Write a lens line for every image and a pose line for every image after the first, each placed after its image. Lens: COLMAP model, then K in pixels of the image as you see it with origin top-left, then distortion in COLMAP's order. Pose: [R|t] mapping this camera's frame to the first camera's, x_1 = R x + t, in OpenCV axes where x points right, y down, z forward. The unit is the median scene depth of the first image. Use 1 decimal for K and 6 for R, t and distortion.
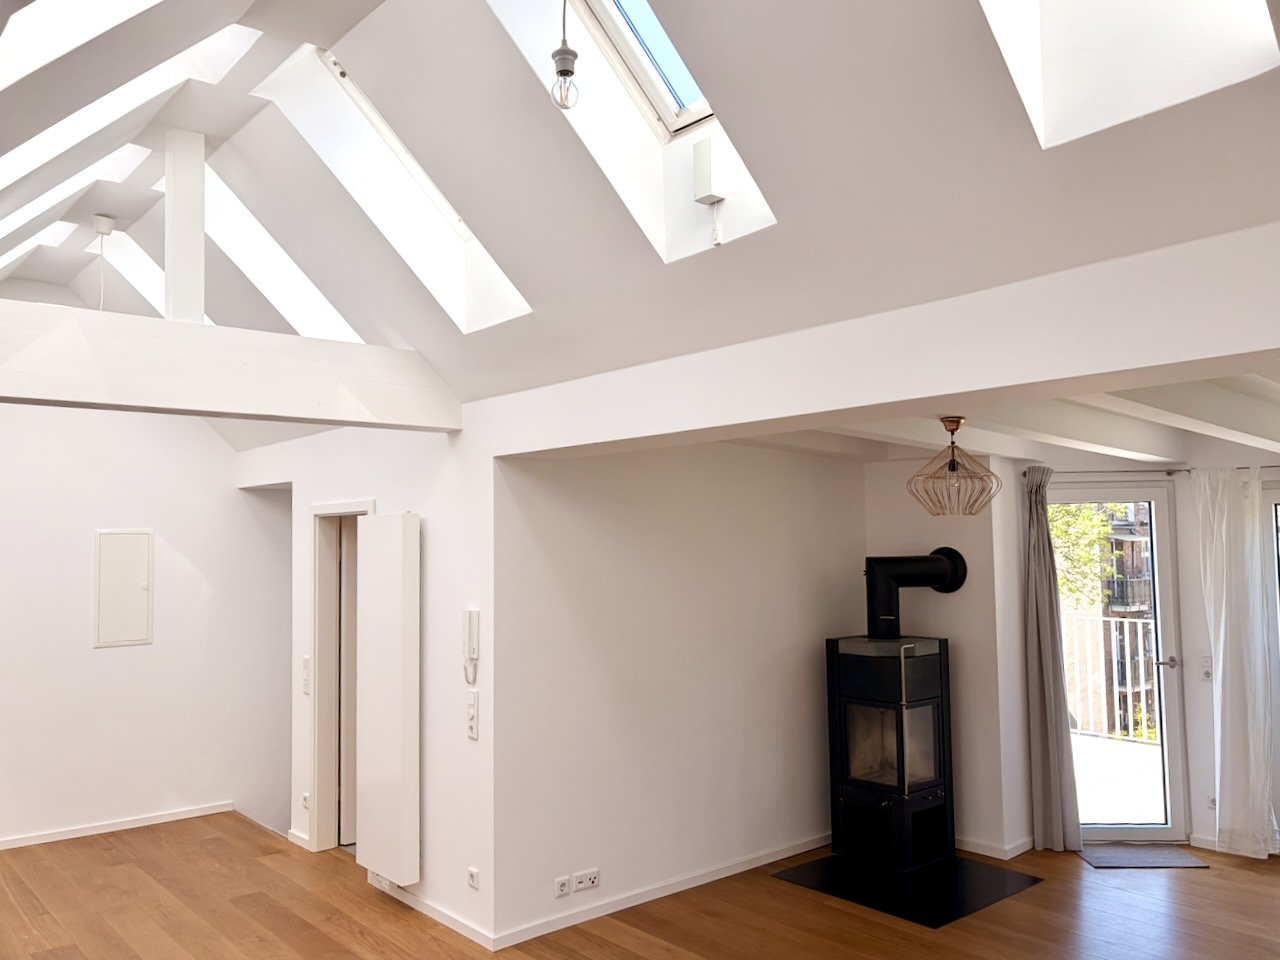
lens RADIAL K [[1015.6, 0, 640.0], [0, 1015.6, 480.0], [0, 0, 1]] dist [0.046069, -0.049455]
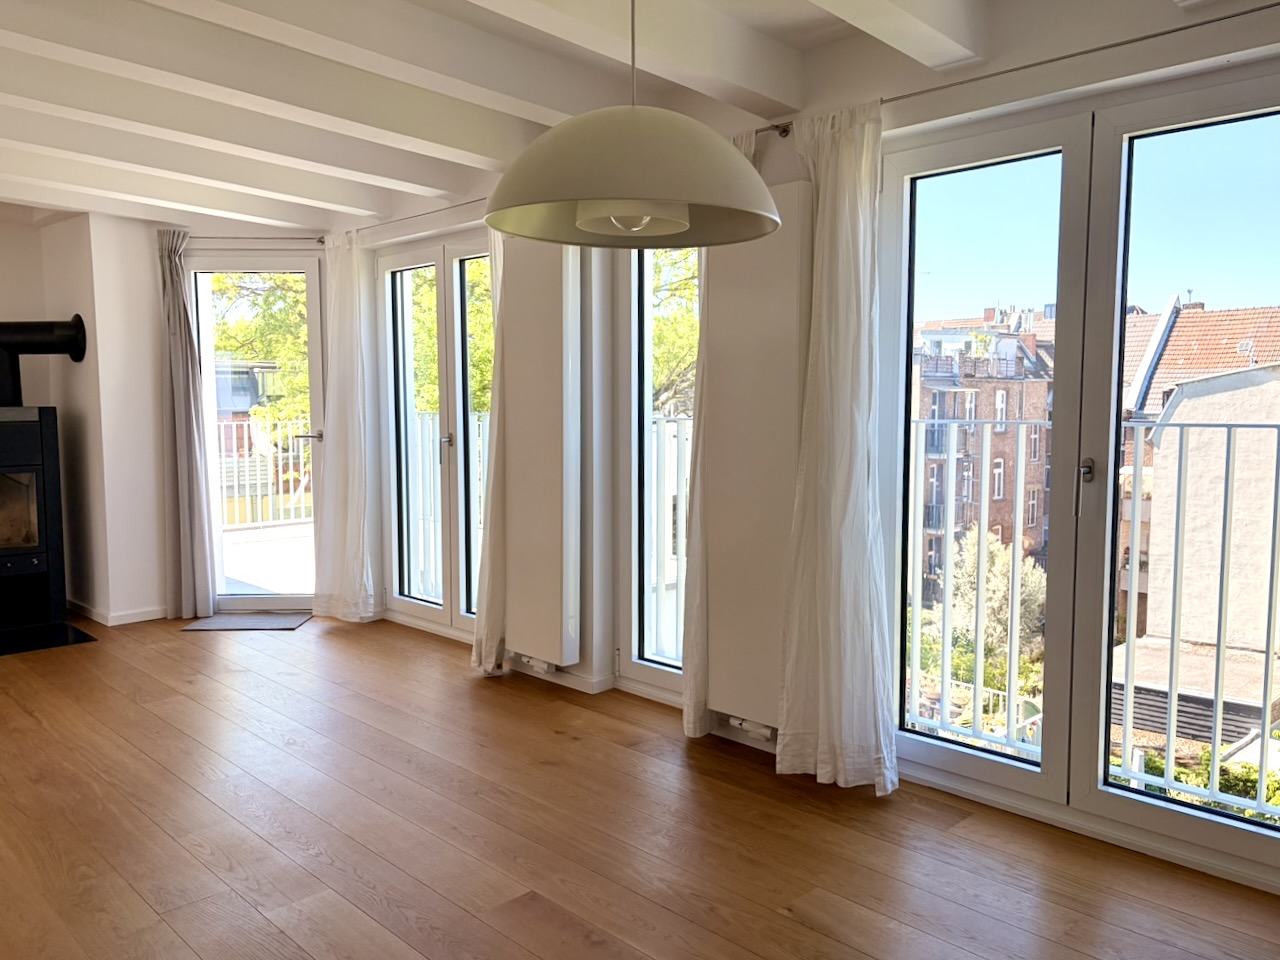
lens RADIAL K [[994.5, 0, 640.0], [0, 994.5, 480.0], [0, 0, 1]] dist [0.009958, 0.006696]
pose [[0.997904, 0.005053, 0.064516, 0.794185], [-0.014081, 0.990015, 0.140260, 0.084139], [-0.063163, -0.140874, 0.988011, 0.025389]]
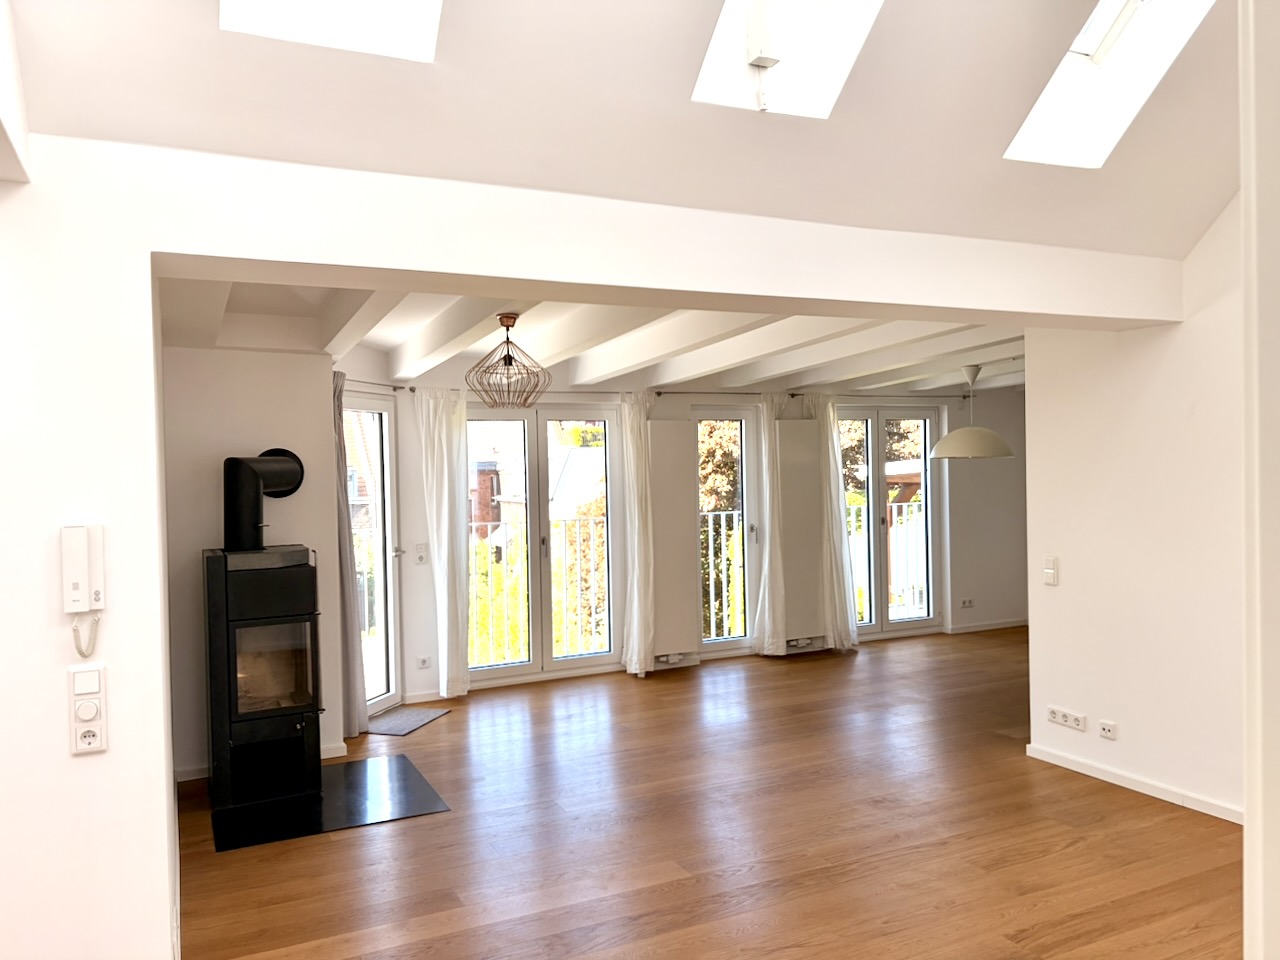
lens RADIAL K [[975.9, 0, 638.3], [0, 975.9, 483.2], [0, 0, 1]] dist [0.079208, -0.081315]
pose [[0.254899, -0.010000, 0.966916, -0.500605], [-0.040231, 0.998971, 0.020938, 0.067870], [-0.966130, -0.044237, 0.254235, 0.473446]]
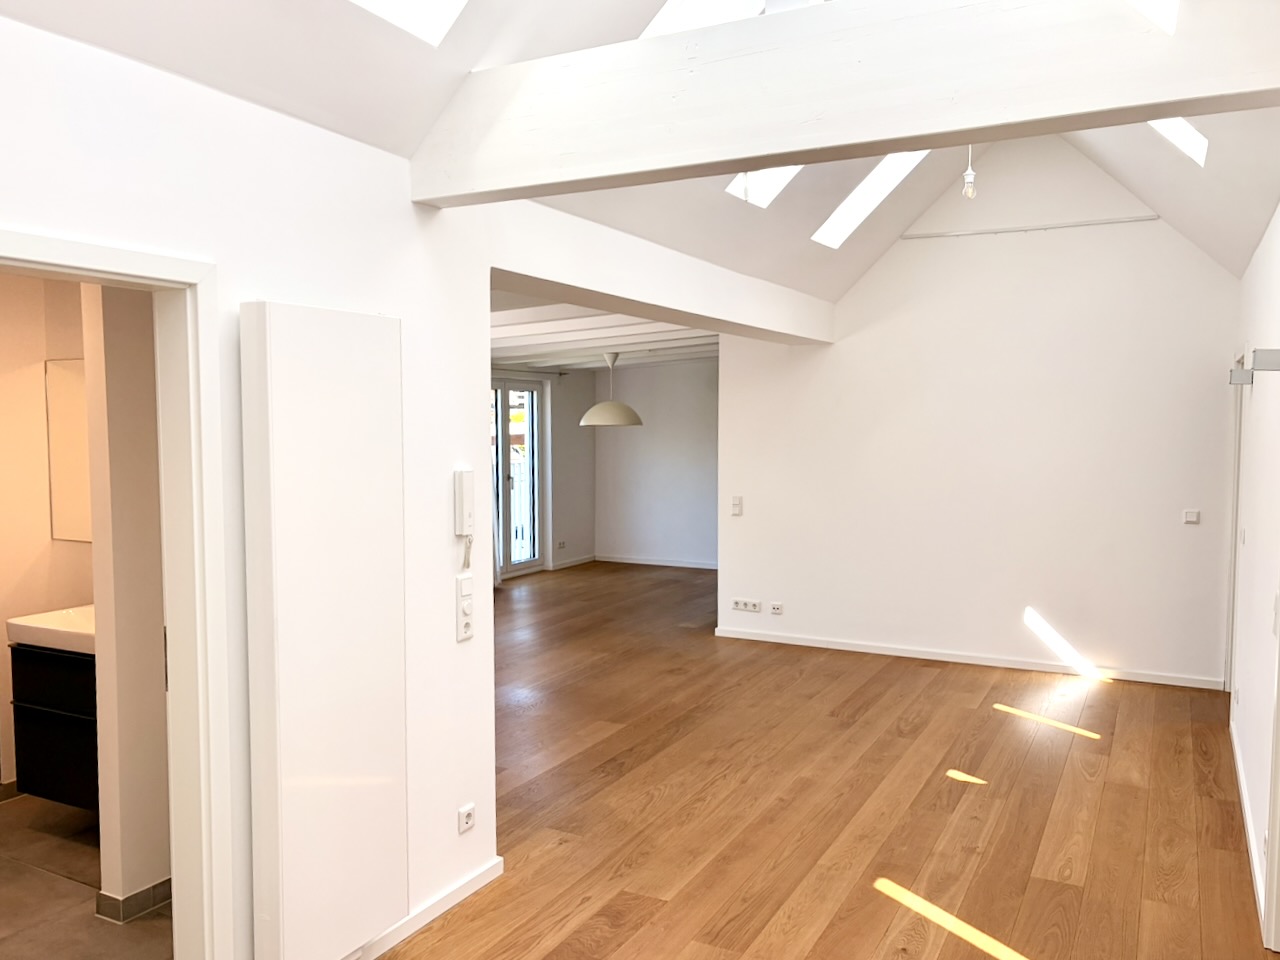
lens RADIAL K [[1030.5, 0, 642.3], [0, 1030.5, 487.0], [0, 0, 1]] dist [0.078866, -0.092291]
pose [[-0.375161, -0.046121, 0.925812, -0.744614], [-0.051389, 0.998260, 0.028906, 0.093007], [-0.925534, -0.036732, -0.376878, 0.957836]]
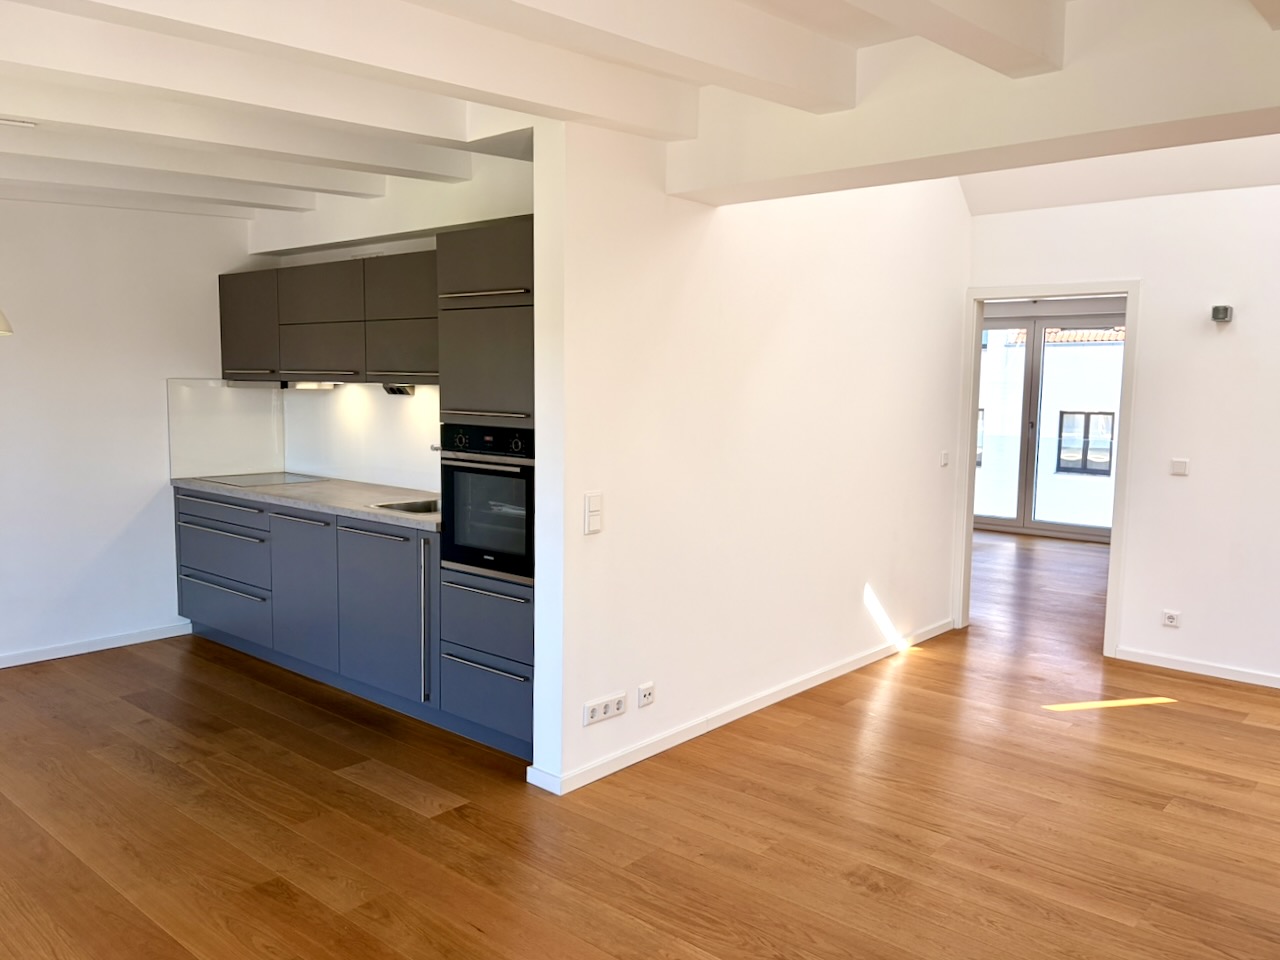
lens RADIAL K [[1015.6, 0, 640.0], [0, 1015.6, 480.0], [0, 0, 1]] dist [0.046069, -0.049455]
pose [[-0.989840, 0.019214, -0.140879, 0.508539], [0.013280, 0.998989, 0.042943, 0.103069], [0.141562, 0.040636, -0.989095, 0.967575]]
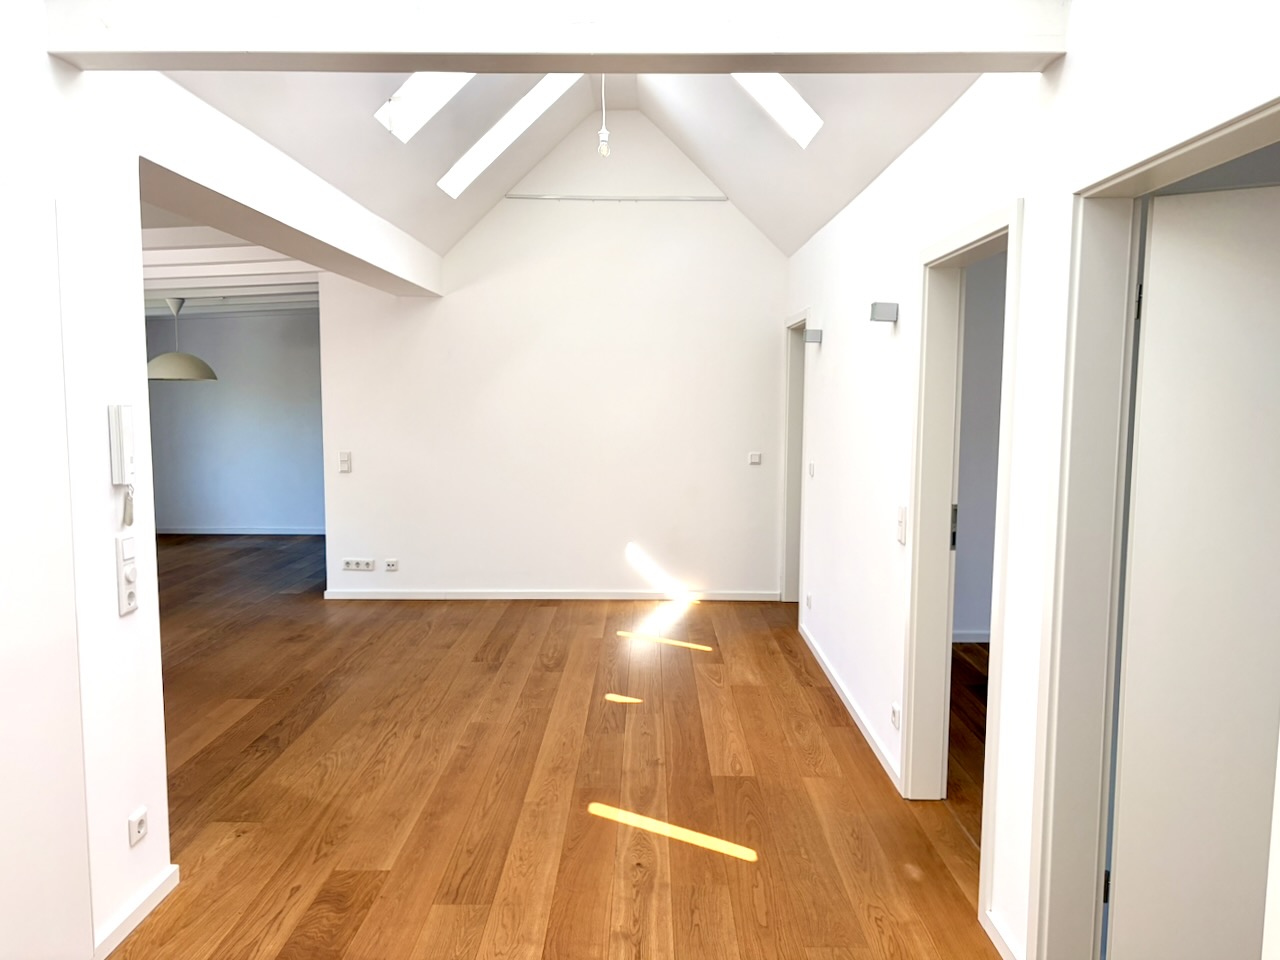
lens RADIAL K [[972.1, 0, 636.6], [0, 972.1, 486.3], [0, 0, 1]] dist [0.061514, -0.067993]
pose [[-0.748988, -0.051088, 0.660611, -0.636460], [-0.032859, 0.998660, 0.039976, 0.118437], [-0.661768, 0.008235, -0.749663, 1.015148]]
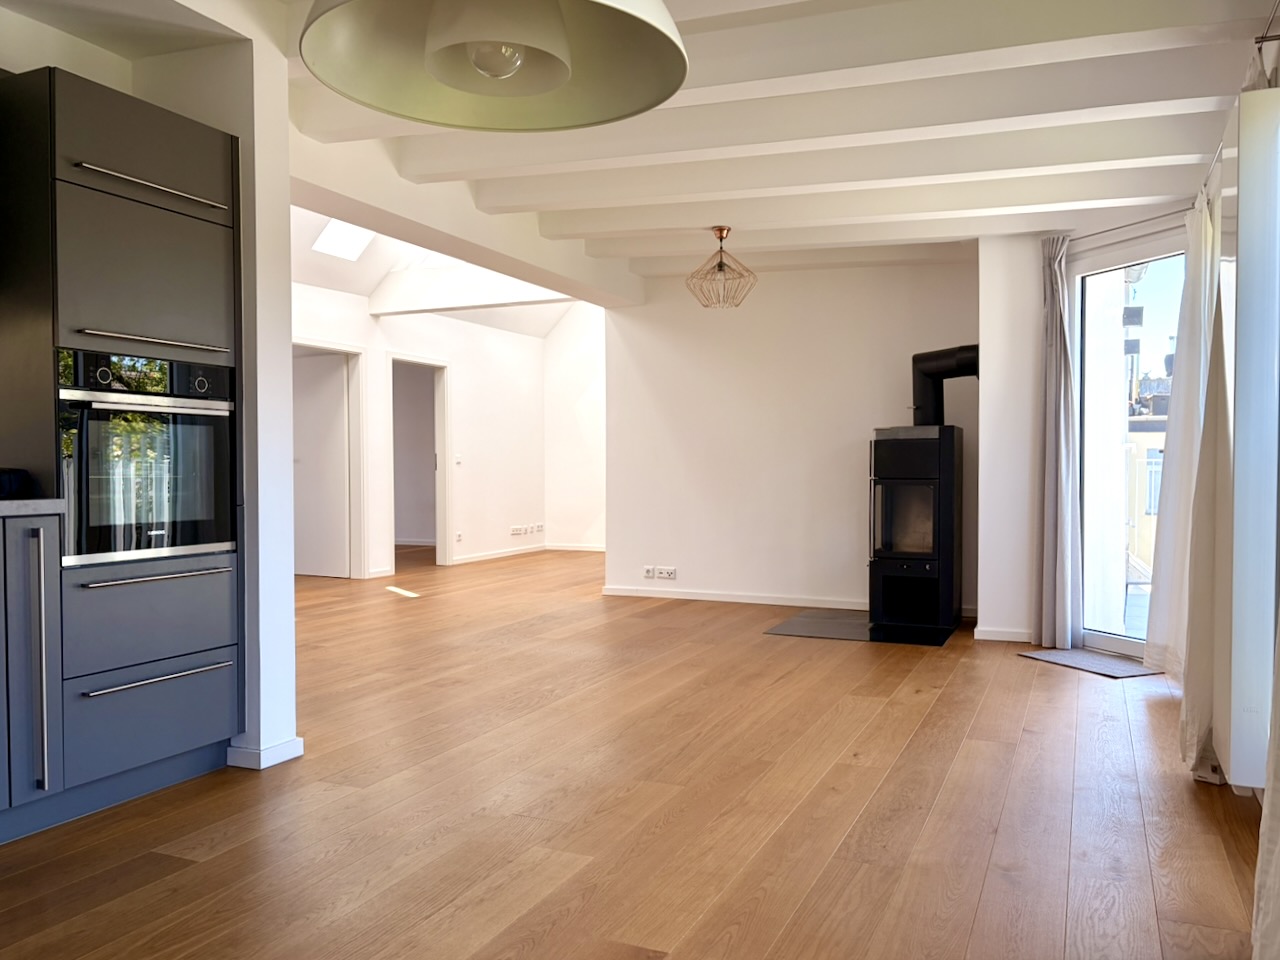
lens RADIAL K [[975.9, 0, 638.3], [0, 975.9, 483.2], [0, 0, 1]] dist [0.079208, -0.081315]
pose [[0.421312, 0.030159, -0.906414, 1.077881], [0.051998, 0.997000, 0.057342, 0.141156], [0.905424, -0.071291, 0.418479, 0.293318]]
